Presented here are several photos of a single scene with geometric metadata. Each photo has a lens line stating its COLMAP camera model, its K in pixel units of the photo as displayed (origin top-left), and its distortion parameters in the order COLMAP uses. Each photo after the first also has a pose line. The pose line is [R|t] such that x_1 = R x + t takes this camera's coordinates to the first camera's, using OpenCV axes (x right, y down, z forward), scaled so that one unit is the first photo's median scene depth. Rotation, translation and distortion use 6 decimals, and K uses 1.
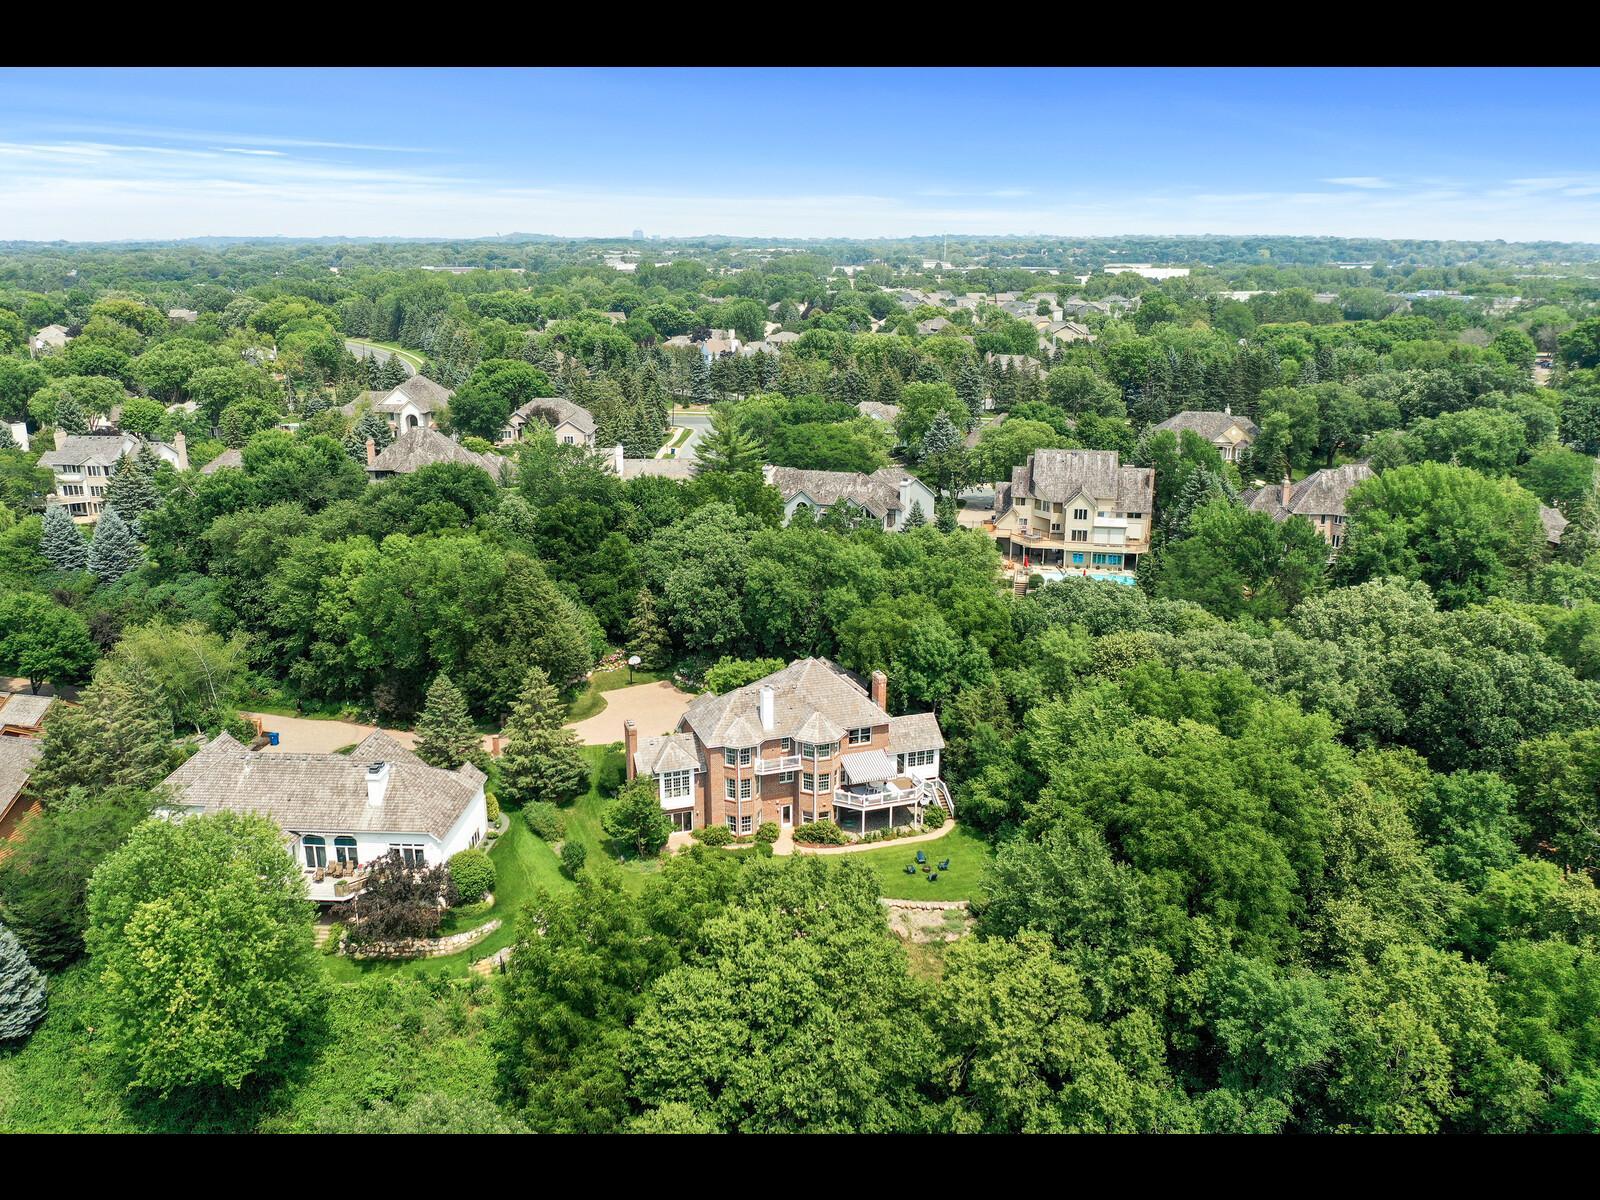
lens RADIAL K [[1253.5, 0, 800.0], [0, 1253.5, 600.0], [0, 0, 1]] dist [-0.018846, -0.000297]
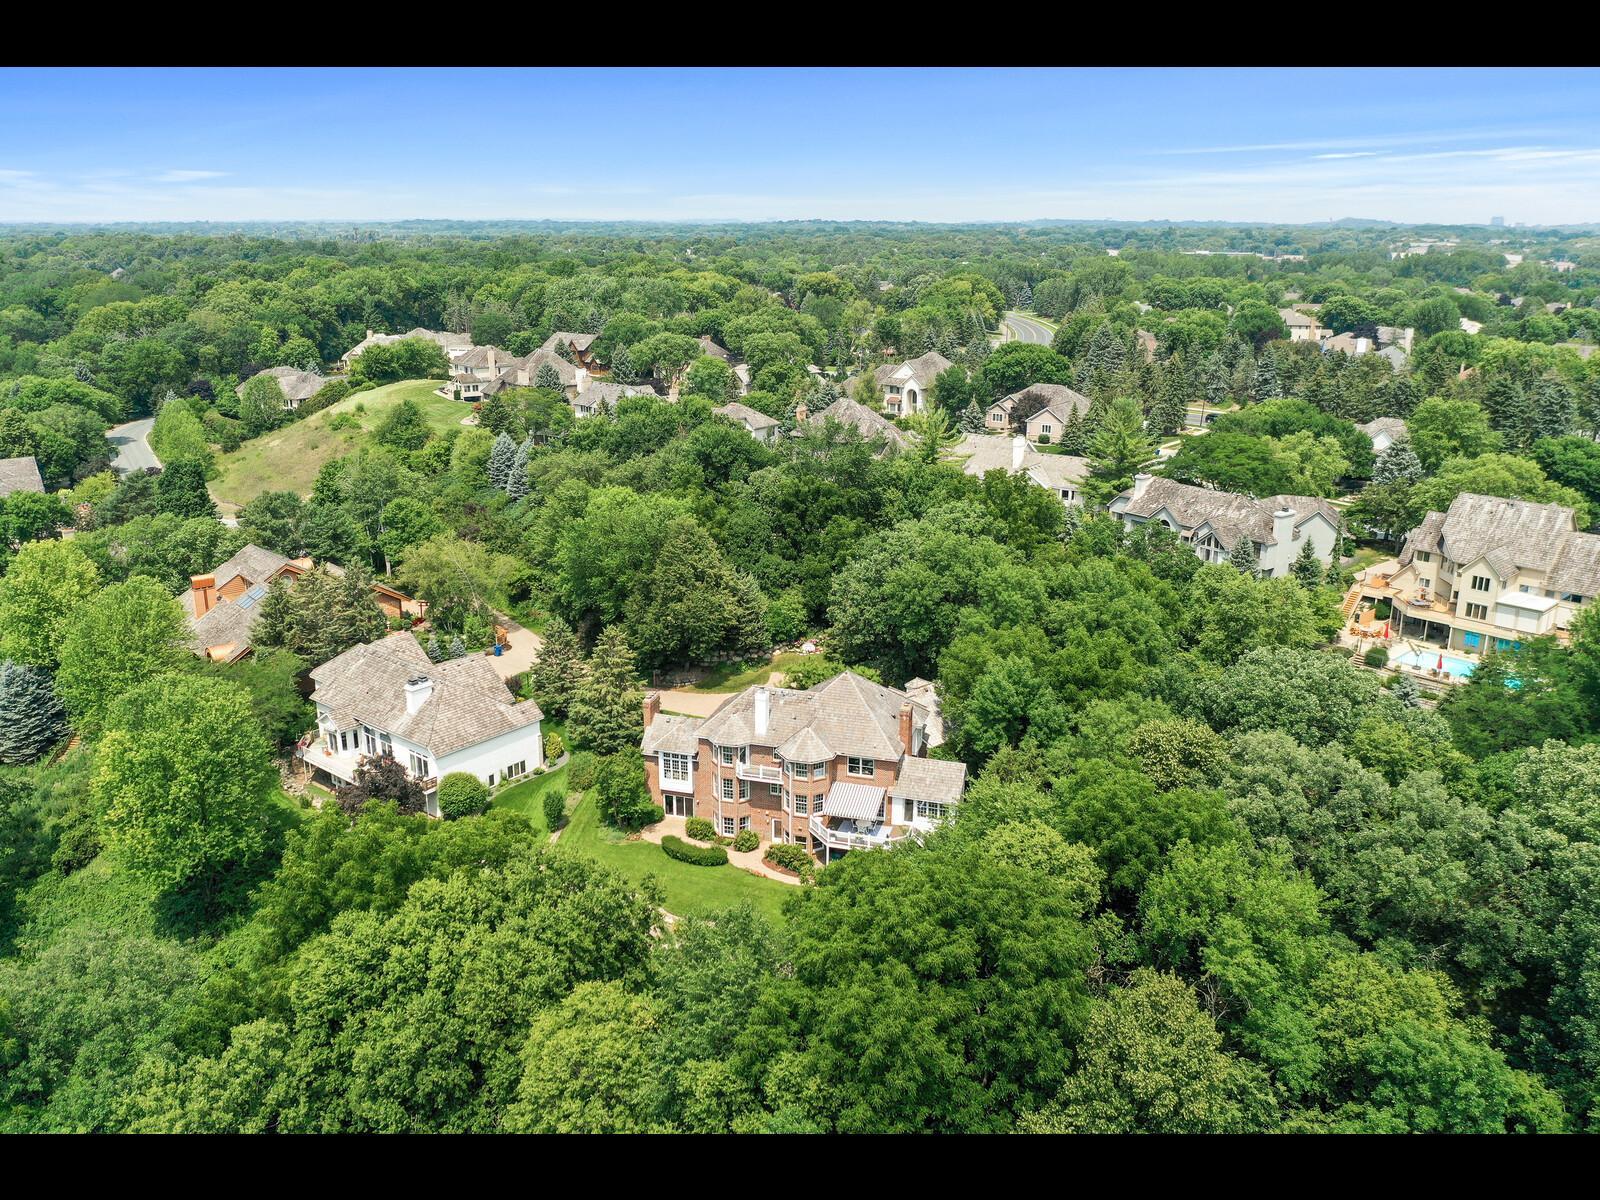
lens RADIAL K [[1266.7, 0, 800.0], [0, 1266.7, 600.0], [0, 0, 1]] dist [-0.005520, -0.006471]
pose [[0.811066, 0.171099, -0.559372, 0.497760], [-0.166868, 0.984207, 0.059095, -0.054866], [0.560648, 0.045412, 0.826808, 0.220135]]
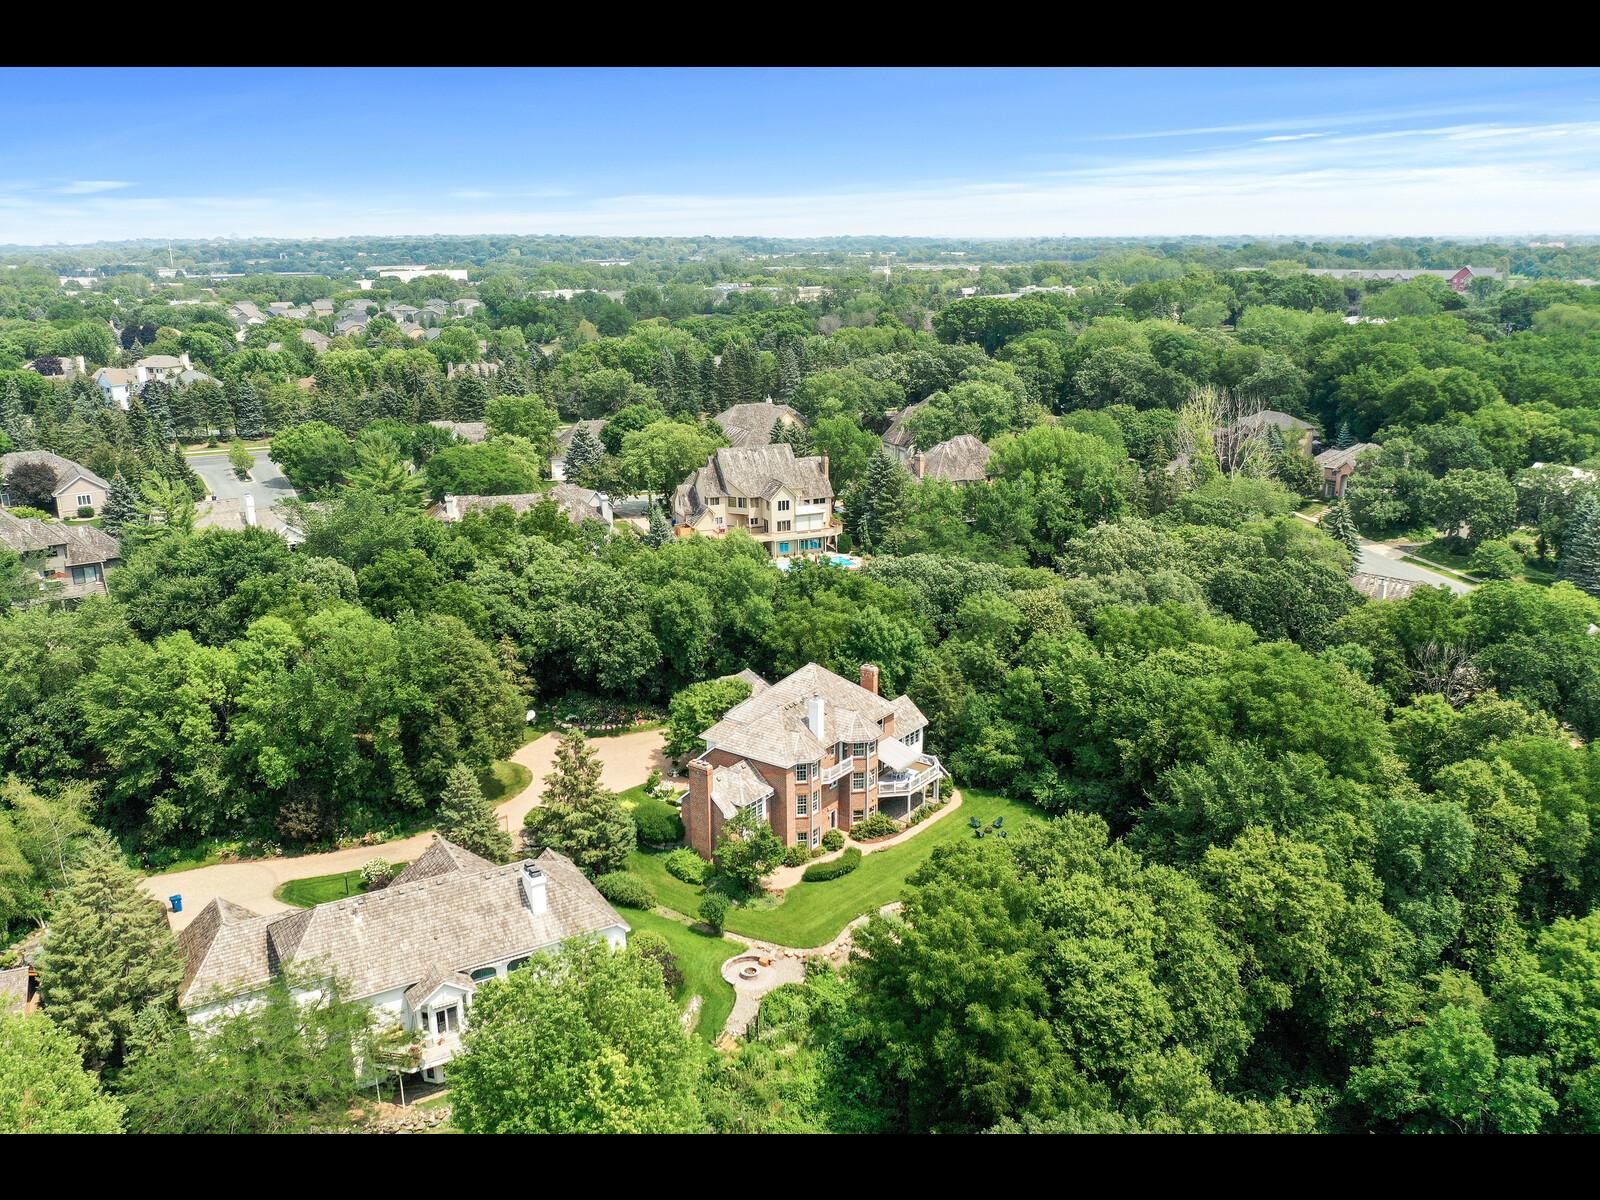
lens RADIAL K [[1294.8, 0, 800.0], [0, 1294.8, 600.0], [0, 0, 1]] dist [-0.019037, -0.004503]
pose [[0.830260, -0.158189, 0.534457, -0.557828], [0.162731, 0.985899, 0.039010, -0.047479], [-0.533091, 0.054585, 0.844295, 0.124717]]
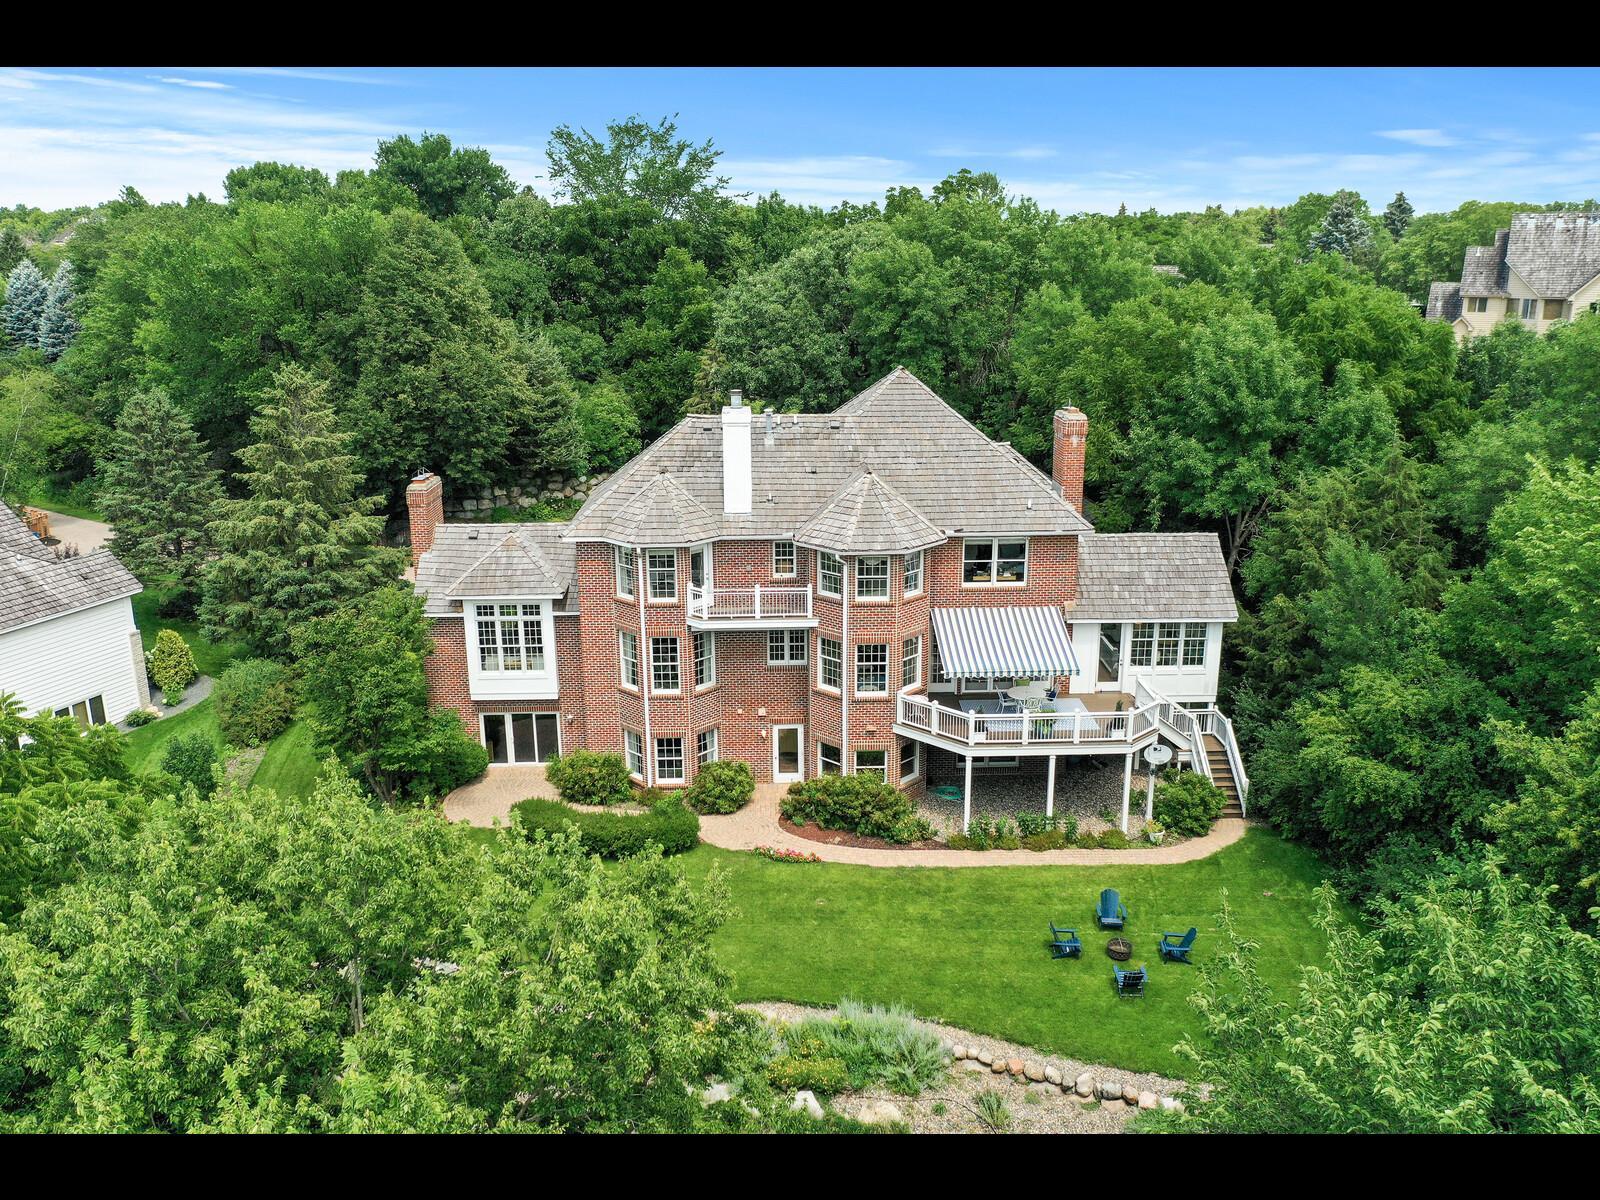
lens RADIAL K [[1253.5, 0, 800.0], [0, 1253.5, 600.0], [0, 0, 1]] dist [-0.018846, -0.000297]
pose [[0.951702, 0.074338, -0.297887, 0.104196], [-0.077835, 0.996966, 0.000124, 0.123815], [0.296993, 0.023068, 0.954601, 0.625710]]
